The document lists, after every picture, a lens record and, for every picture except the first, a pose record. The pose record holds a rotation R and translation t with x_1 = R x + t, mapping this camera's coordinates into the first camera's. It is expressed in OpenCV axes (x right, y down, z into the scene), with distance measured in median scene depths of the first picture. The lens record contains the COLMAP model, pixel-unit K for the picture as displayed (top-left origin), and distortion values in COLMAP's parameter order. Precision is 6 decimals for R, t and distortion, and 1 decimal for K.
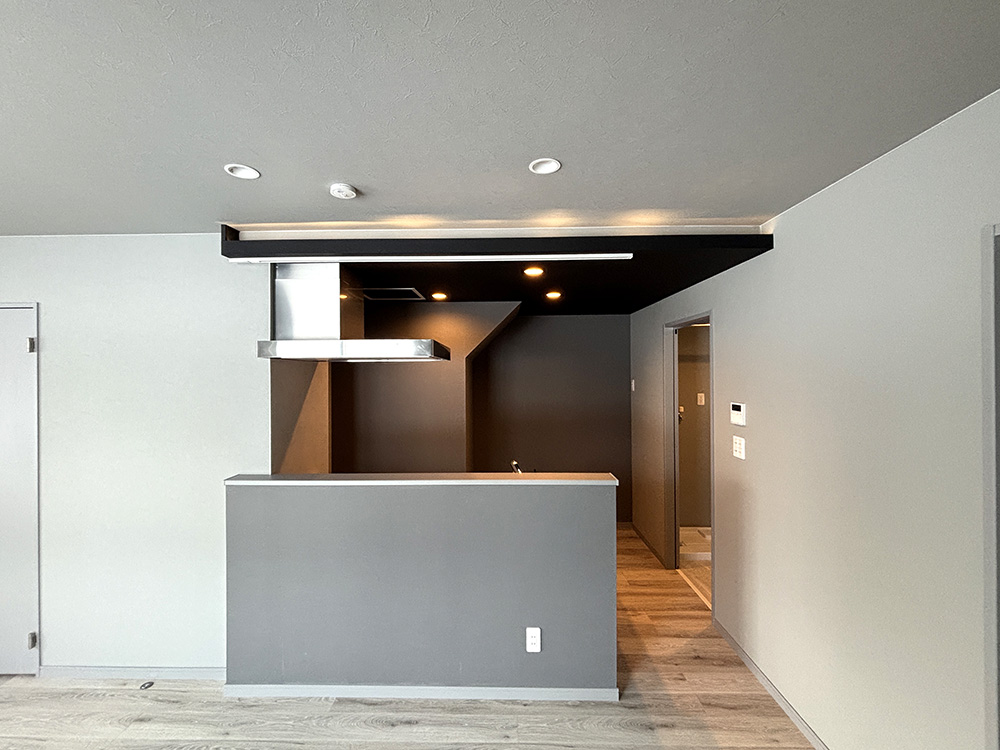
lens RADIAL K [[422.7, 0, 498.3], [0, 422.7, 372.2], [0, 0, 1]] dist [-0.001058, 0.000011]
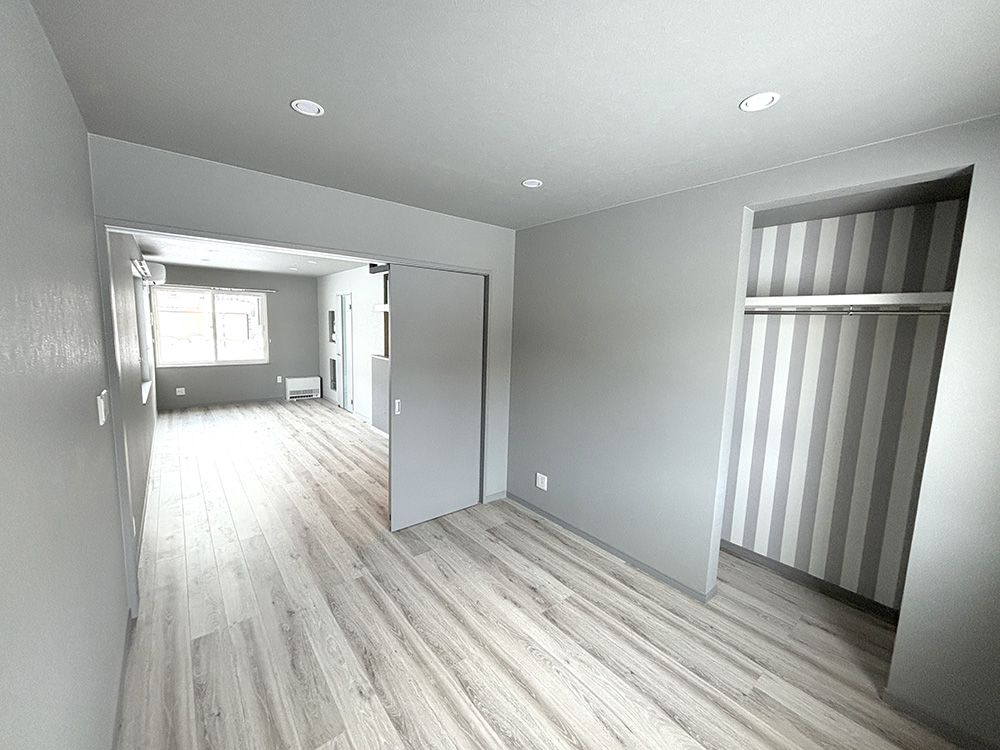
lens RADIAL K [[404.7, 0, 495.6], [0, 404.7, 374.8], [0, 0, 1]] dist [0.001132, -0.000058]
pose [[0.639669, 0.116466, -0.759776, 1.870545], [-0.022543, 0.990872, 0.132911, 0.007905], [0.768320, -0.067891, 0.636456, -0.082479]]
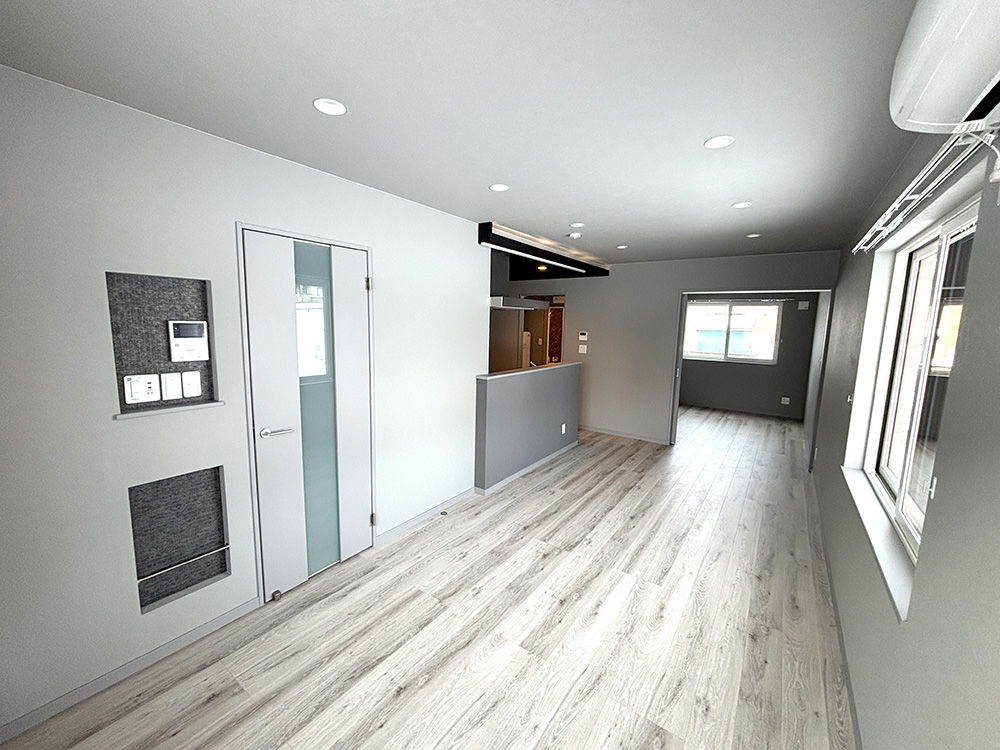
lens RADIAL K [[404.7, 0, 493.7], [0, 404.7, 375.7], [0, 0, 1]] dist [0.001132, -0.000058]
pose [[0.565243, -0.092283, 0.819746, -1.873398], [-0.030167, 0.990746, 0.132335, 0.029716], [-0.824373, -0.099531, 0.557228, 0.058755]]
